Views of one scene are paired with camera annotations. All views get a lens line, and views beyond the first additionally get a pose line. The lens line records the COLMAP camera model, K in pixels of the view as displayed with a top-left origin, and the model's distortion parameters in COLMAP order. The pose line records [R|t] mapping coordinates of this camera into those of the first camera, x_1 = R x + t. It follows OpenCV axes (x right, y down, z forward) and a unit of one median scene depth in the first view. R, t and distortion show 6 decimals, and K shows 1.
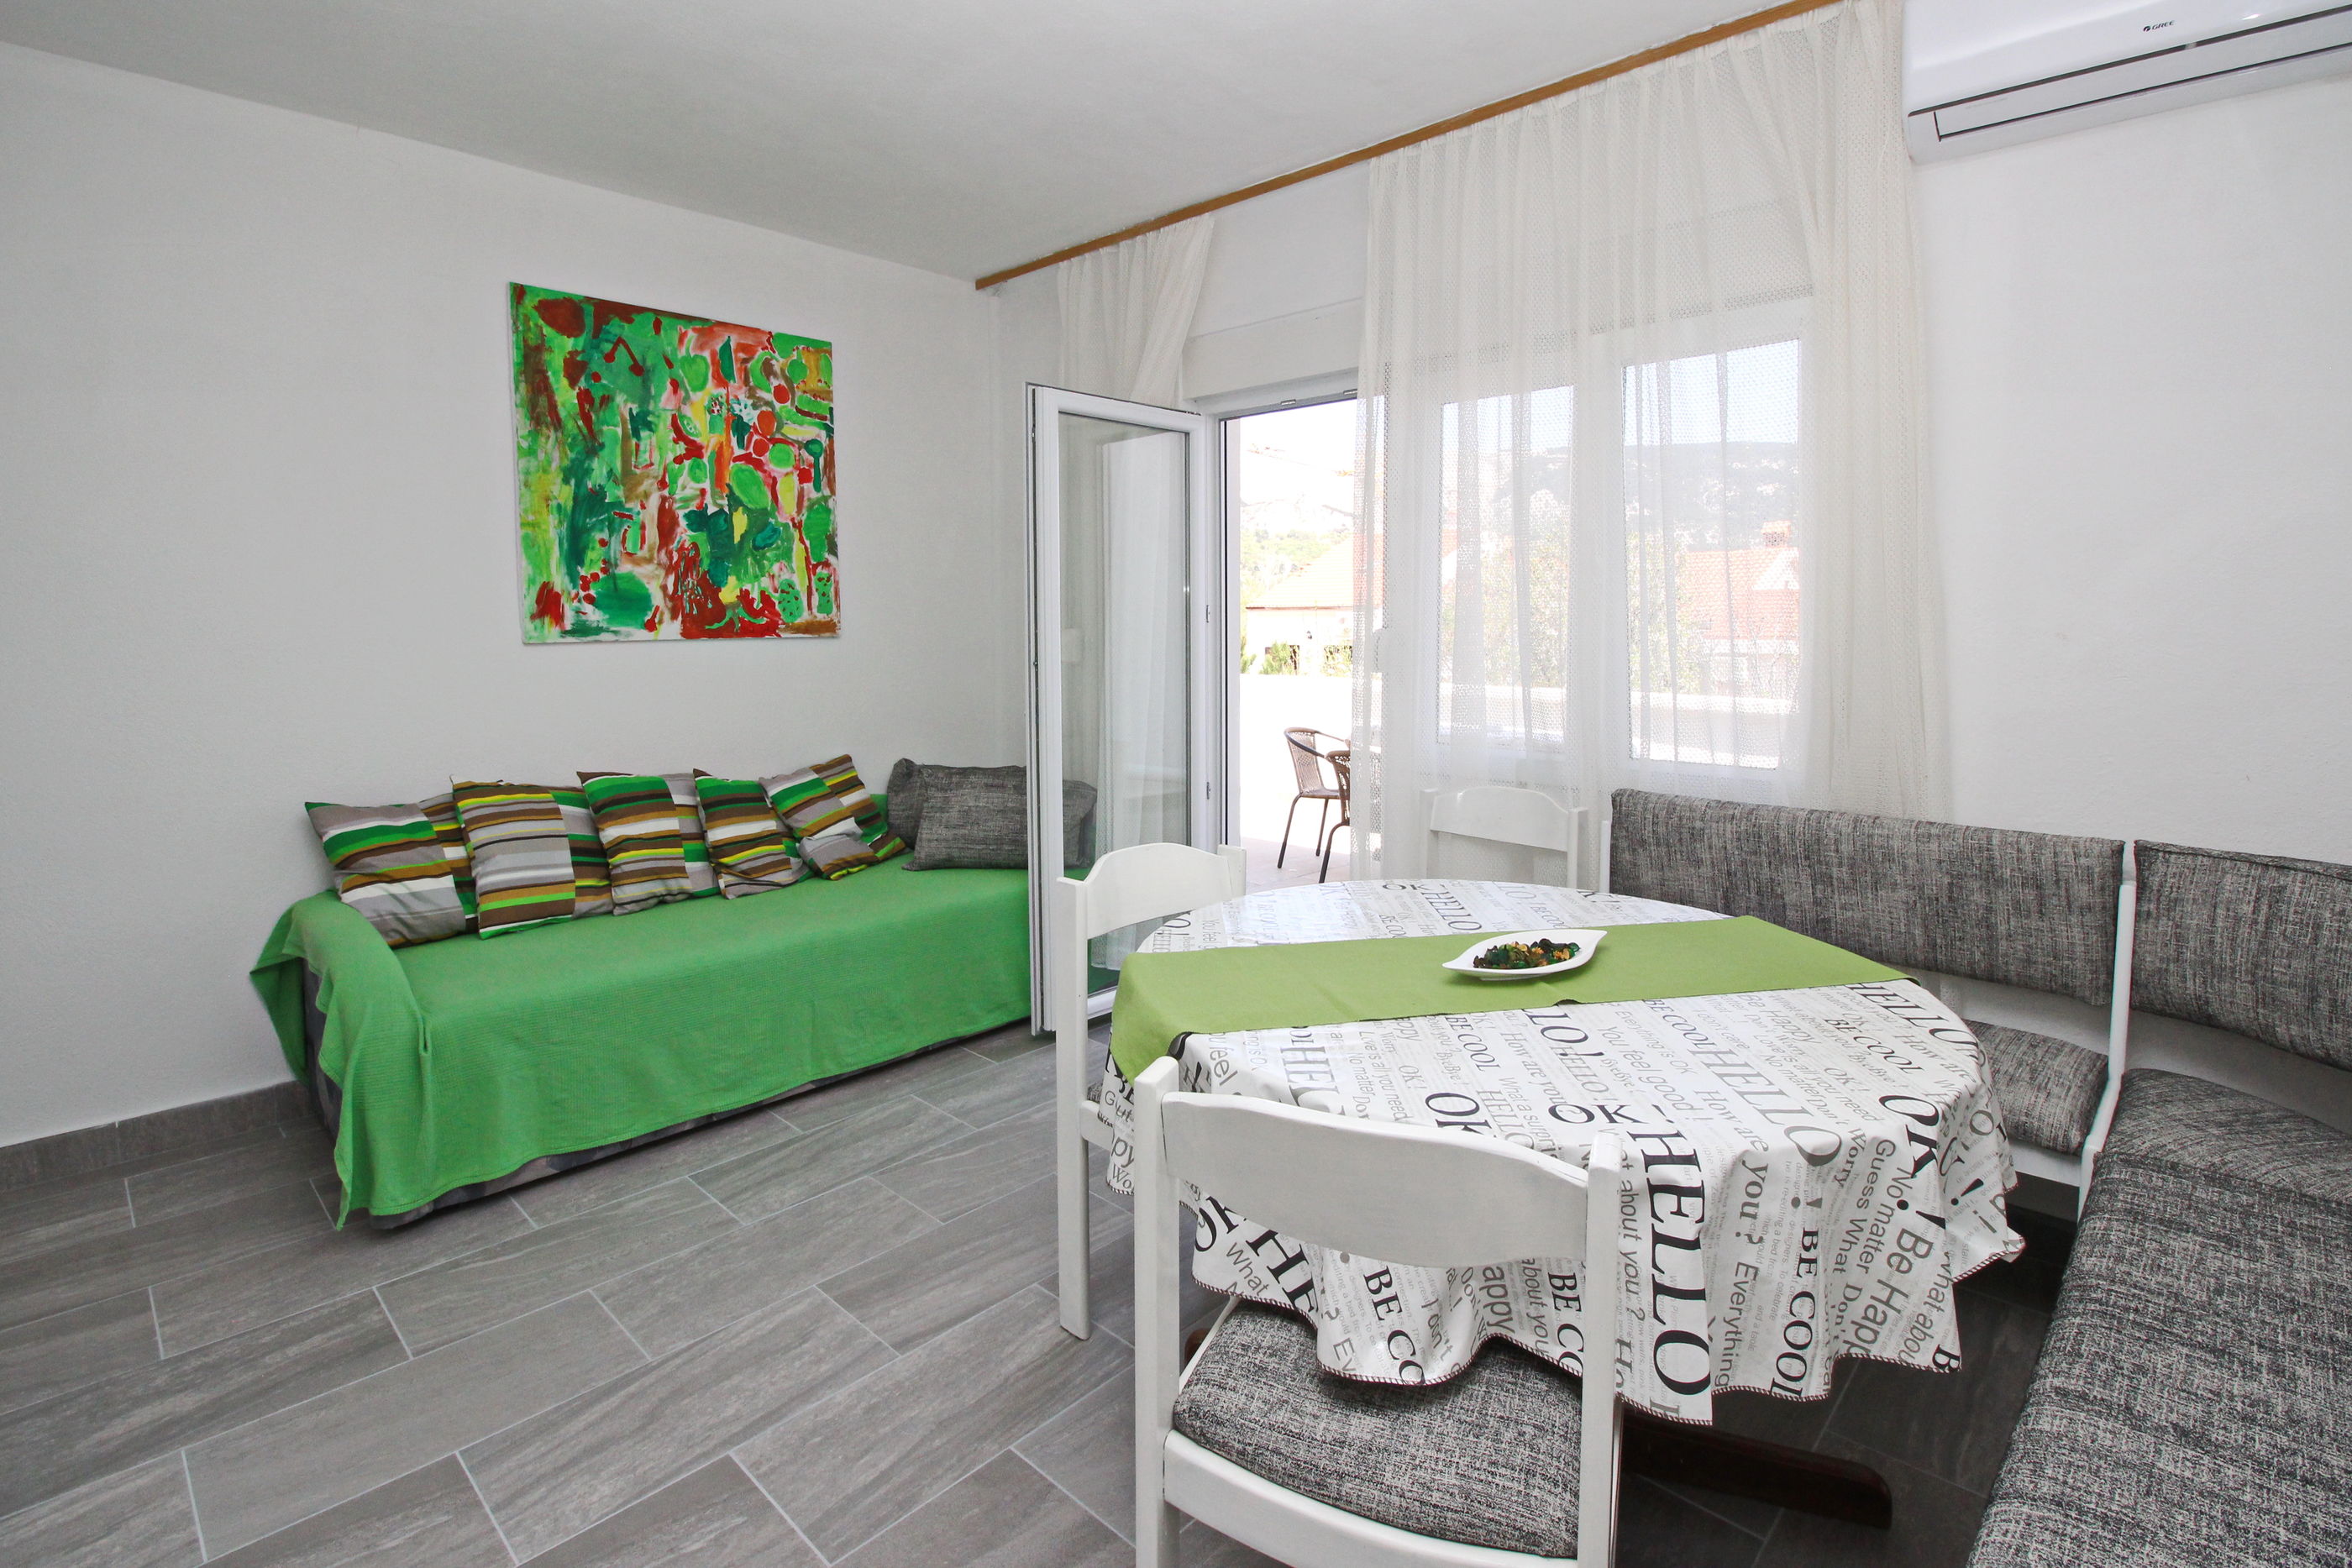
lens RADIAL K [[1133.4, 0, 1162.7], [0, 1133.4, 697.3], [0, 0, 1]] dist [-0.004853, -0.009593]
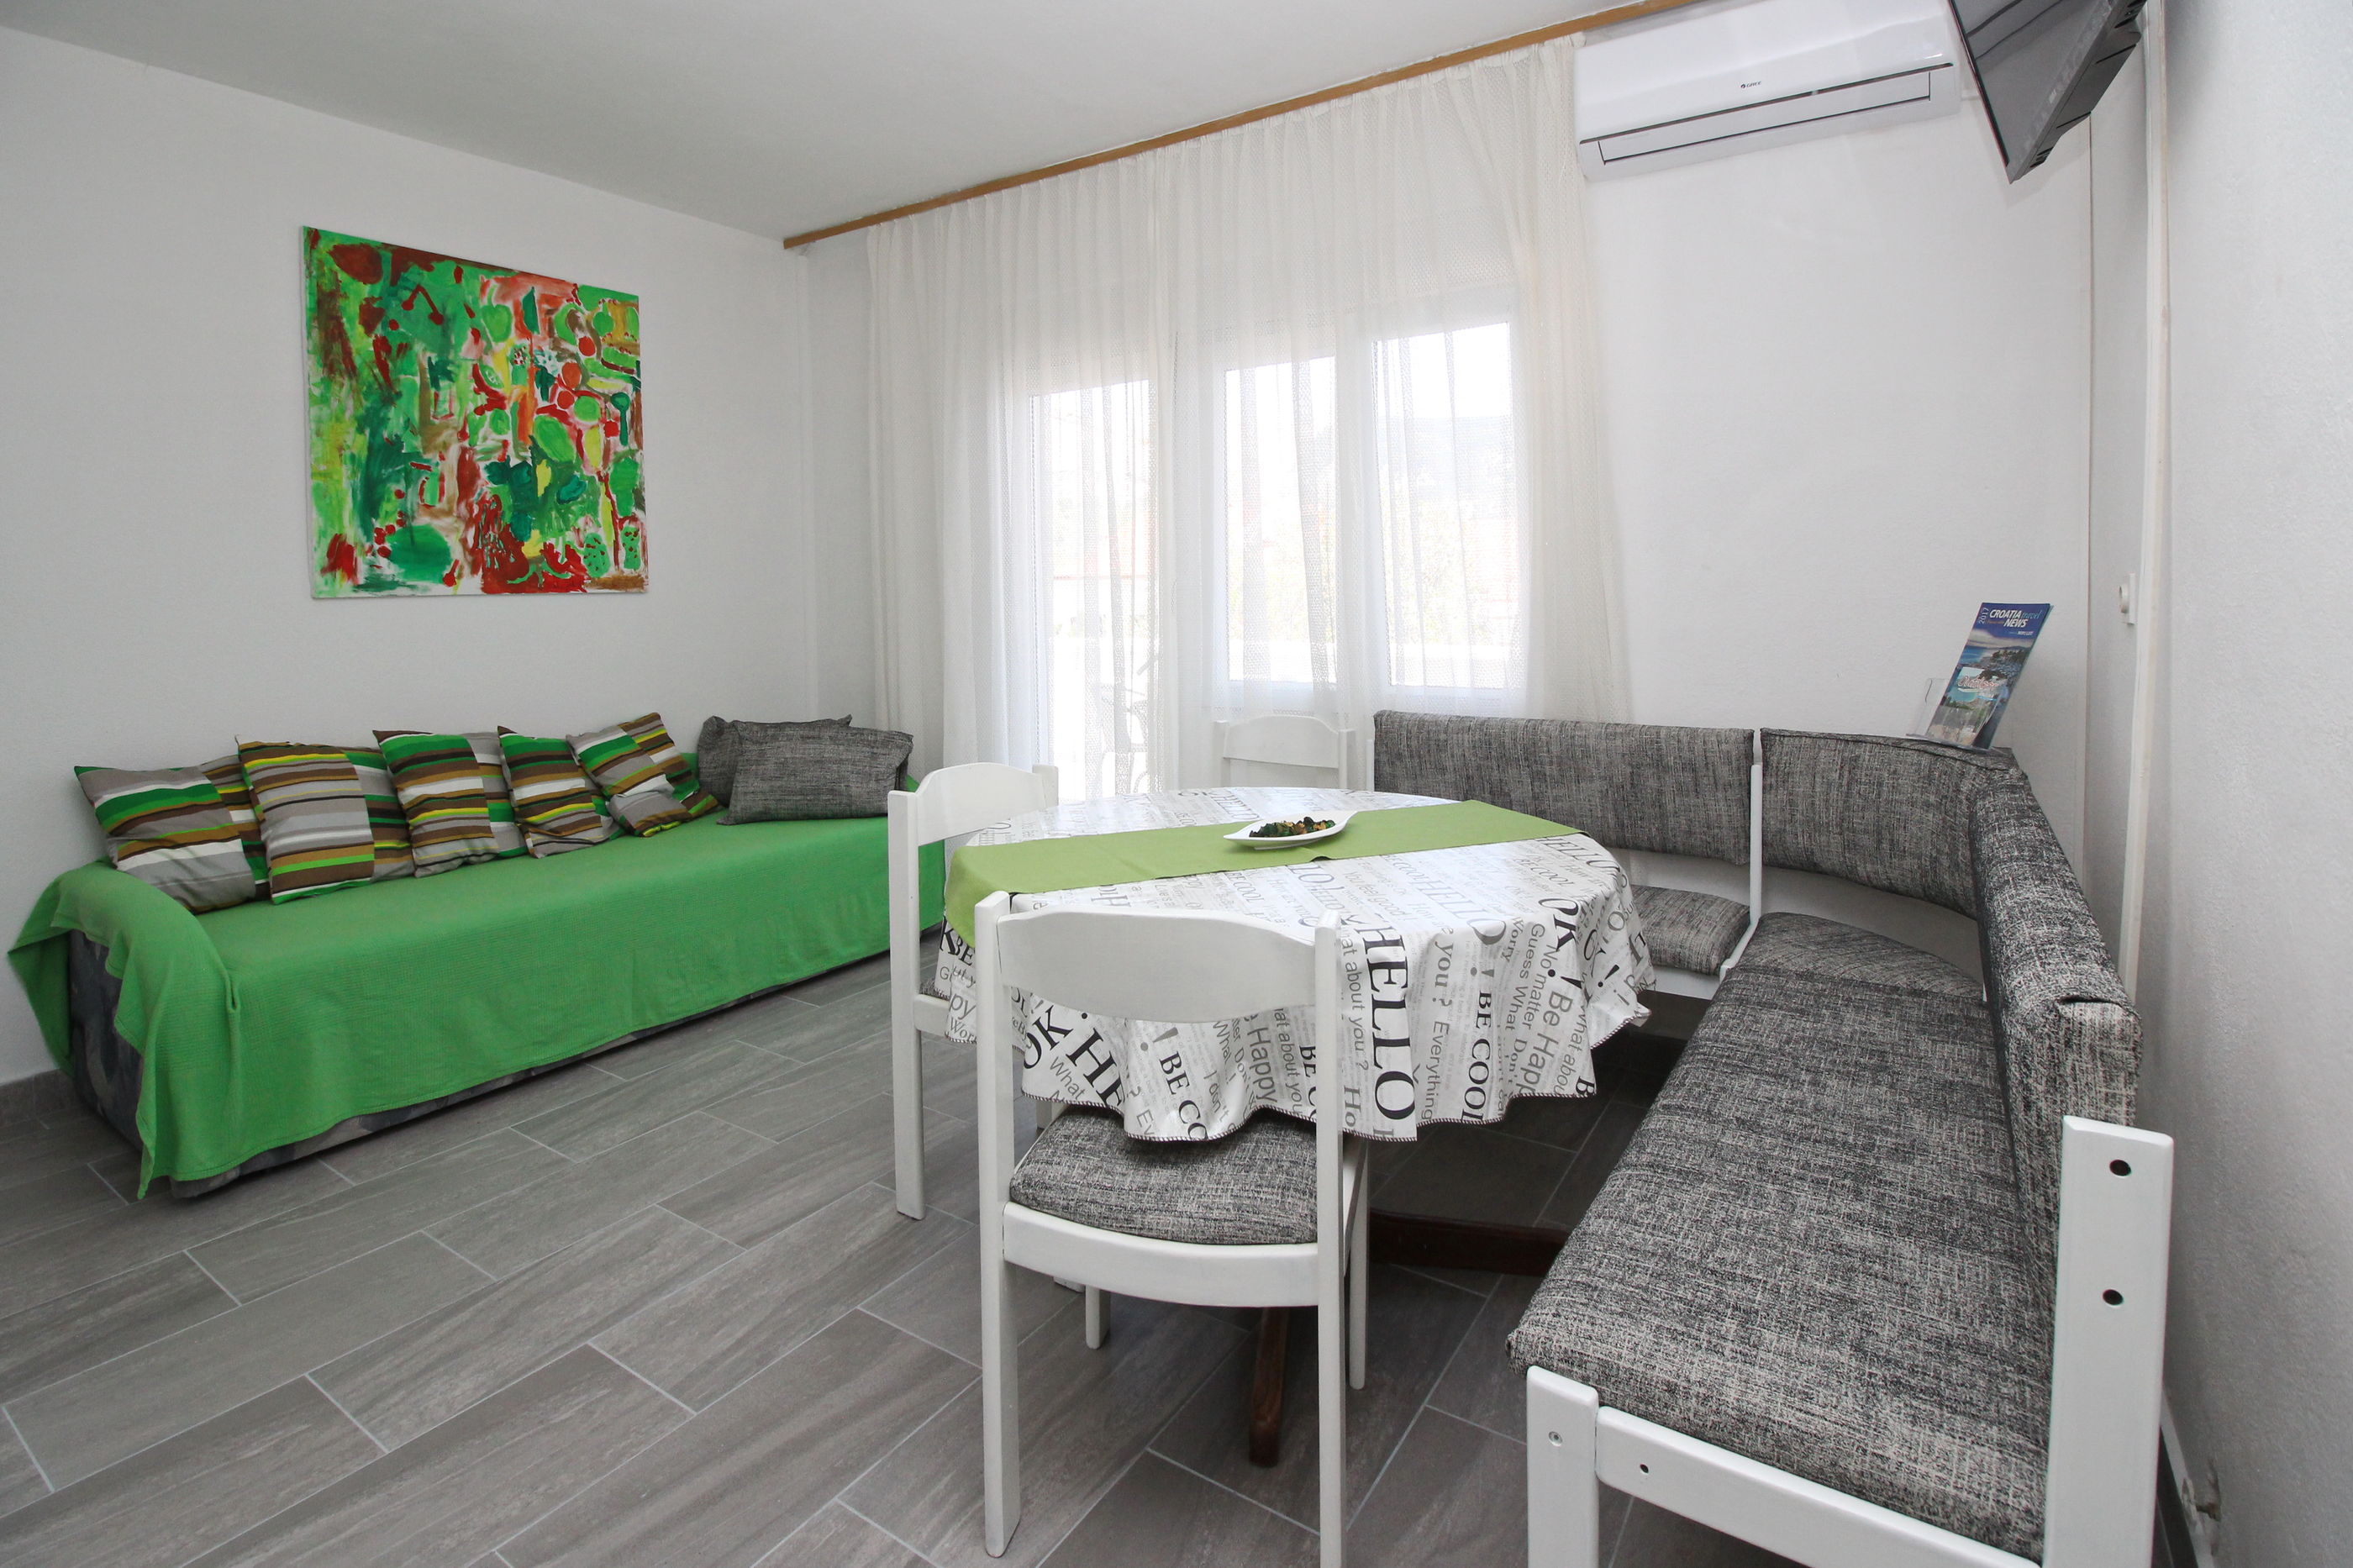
lens RADIAL K [[1134.0, 0, 1147.4], [0, 1134.0, 700.1], [0, 0, 1]] dist [-0.004853, -0.009593]
pose [[0.987651, -0.021519, 0.155185, -0.011004], [0.016712, 0.999341, 0.032210, 0.031304], [-0.155776, -0.029219, 0.987360, -0.111243]]
